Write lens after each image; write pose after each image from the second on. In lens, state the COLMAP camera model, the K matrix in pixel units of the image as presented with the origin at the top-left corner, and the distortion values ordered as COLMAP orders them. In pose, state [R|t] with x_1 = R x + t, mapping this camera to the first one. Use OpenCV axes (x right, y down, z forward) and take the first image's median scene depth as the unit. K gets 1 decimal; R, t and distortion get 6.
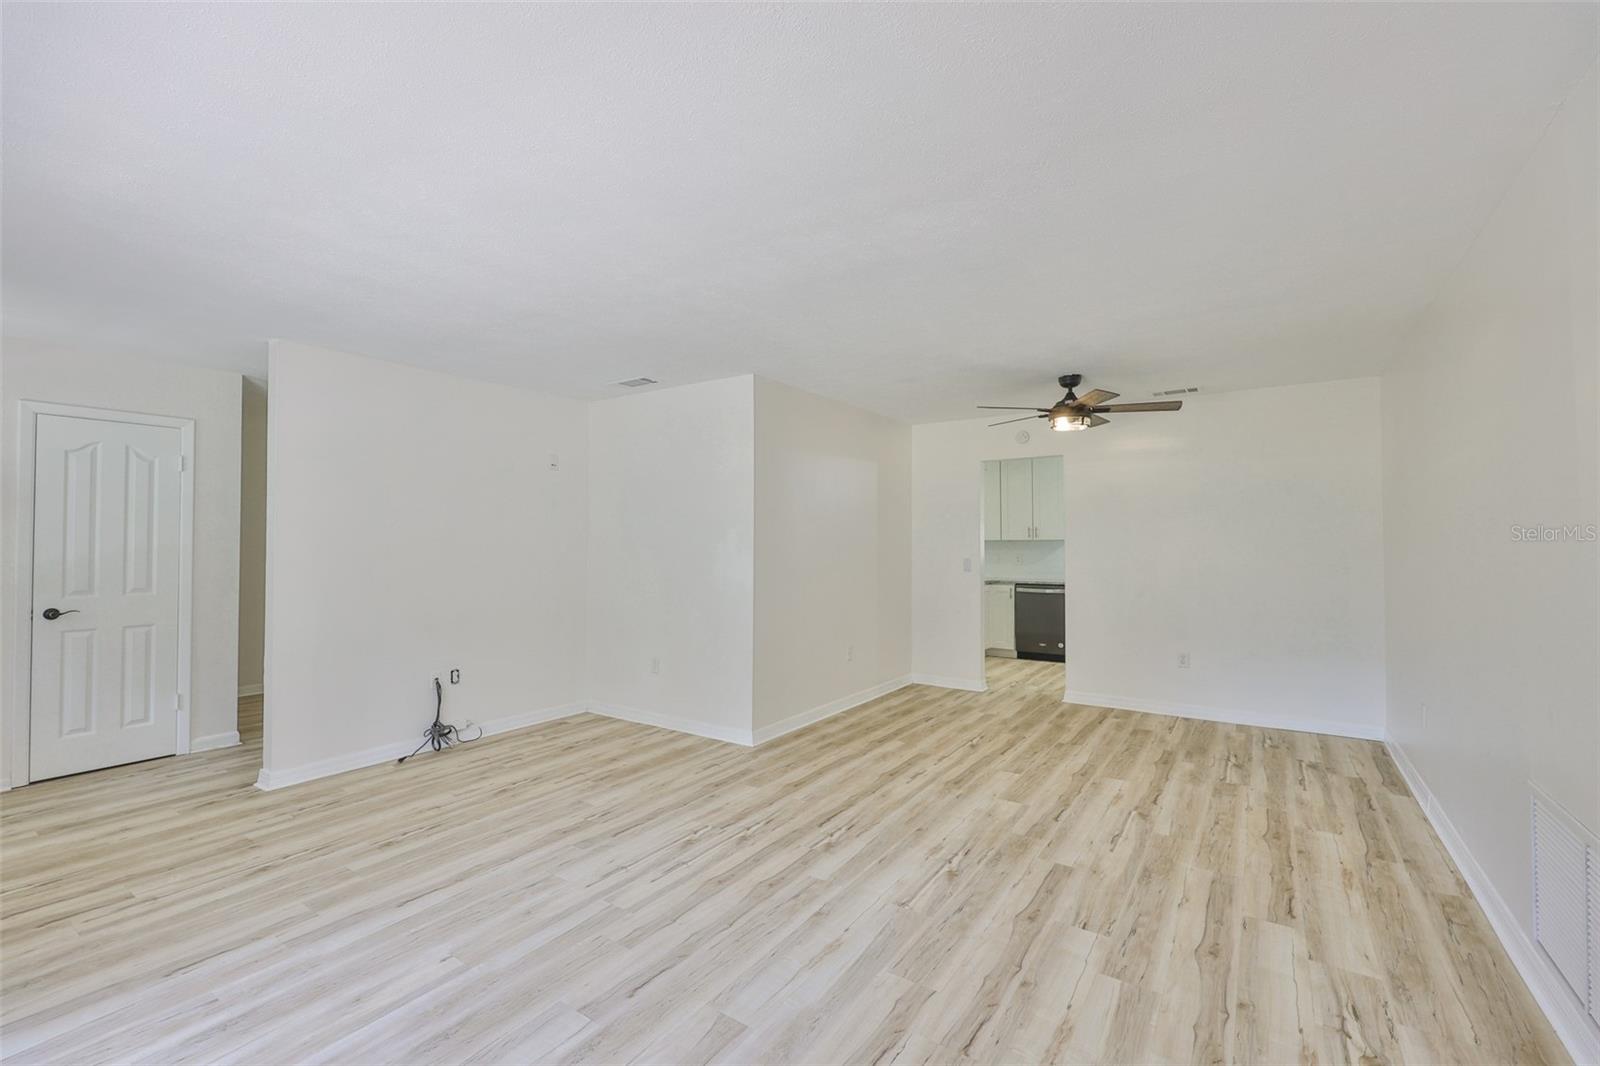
lens RADIAL K [[682.0, 0, 802.2], [0, 682.0, 532.2], [0, 0, 1]] dist [-0.002306, 0.000126]
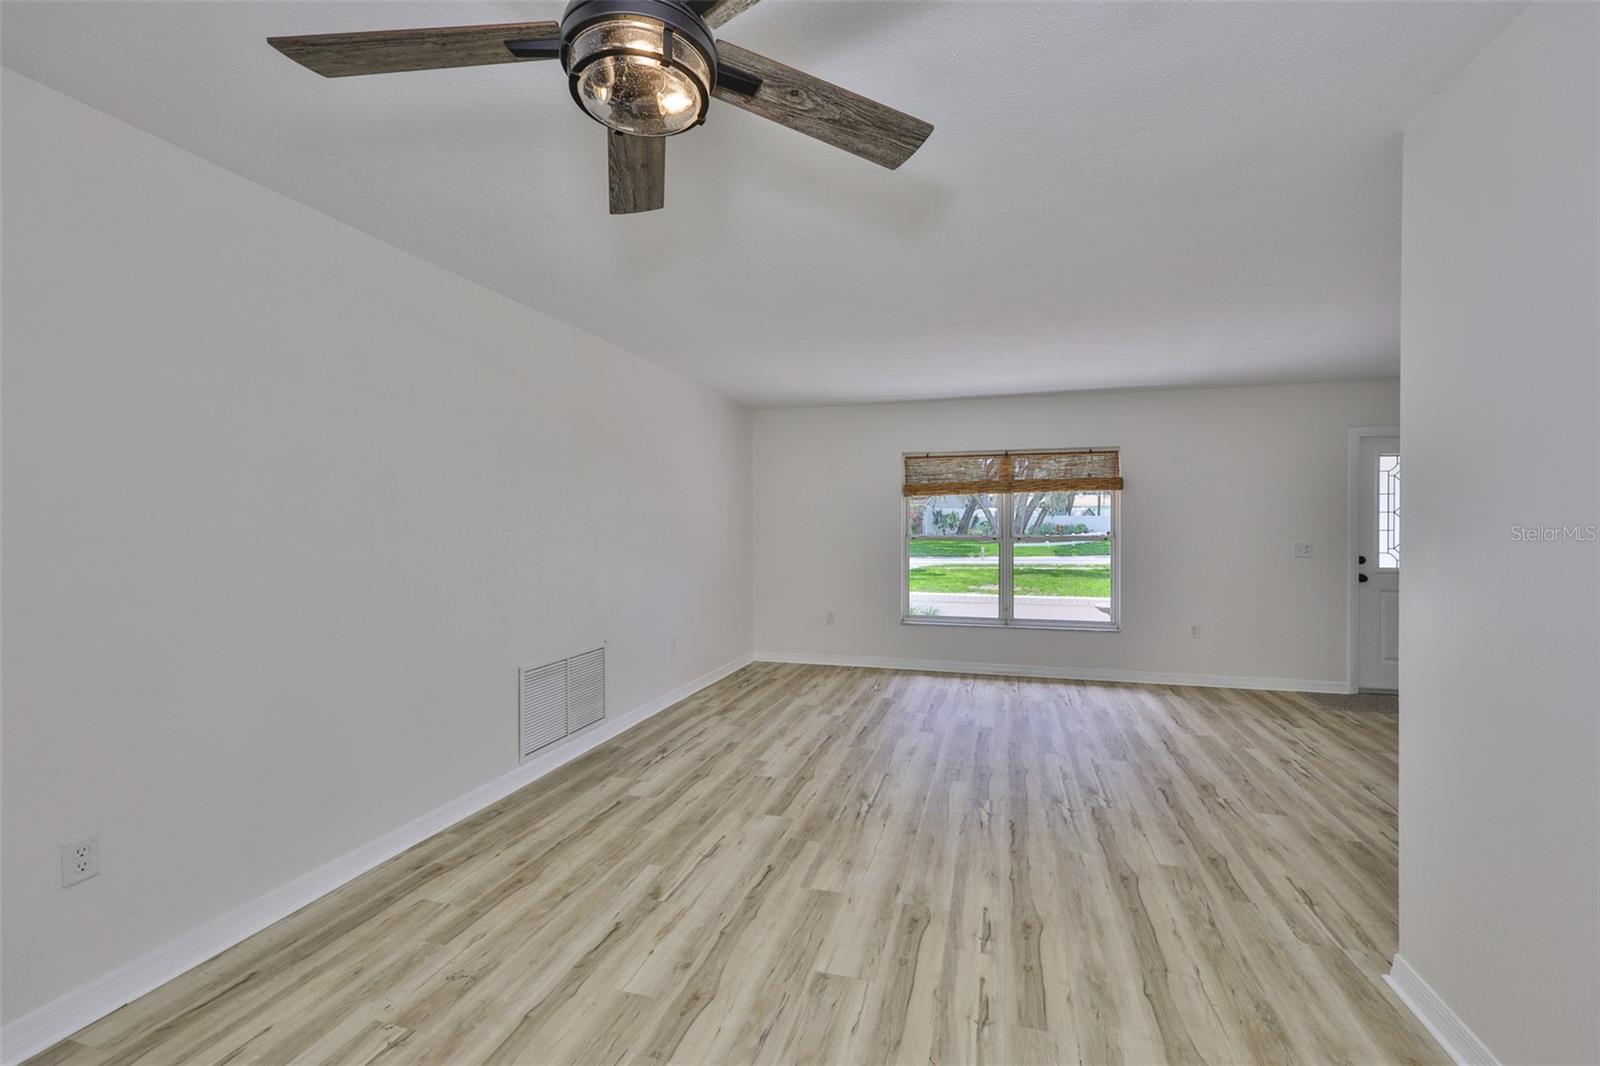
lens RADIAL K [[682.0, 0, 802.2], [0, 682.0, 532.2], [0, 0, 1]] dist [-0.002306, 0.000126]
pose [[-0.952478, 0.007191, -0.304522, 0.632657], [0.008888, 0.999952, -0.004188, 0.030070], [0.304477, -0.006696, -0.952496, 1.947324]]
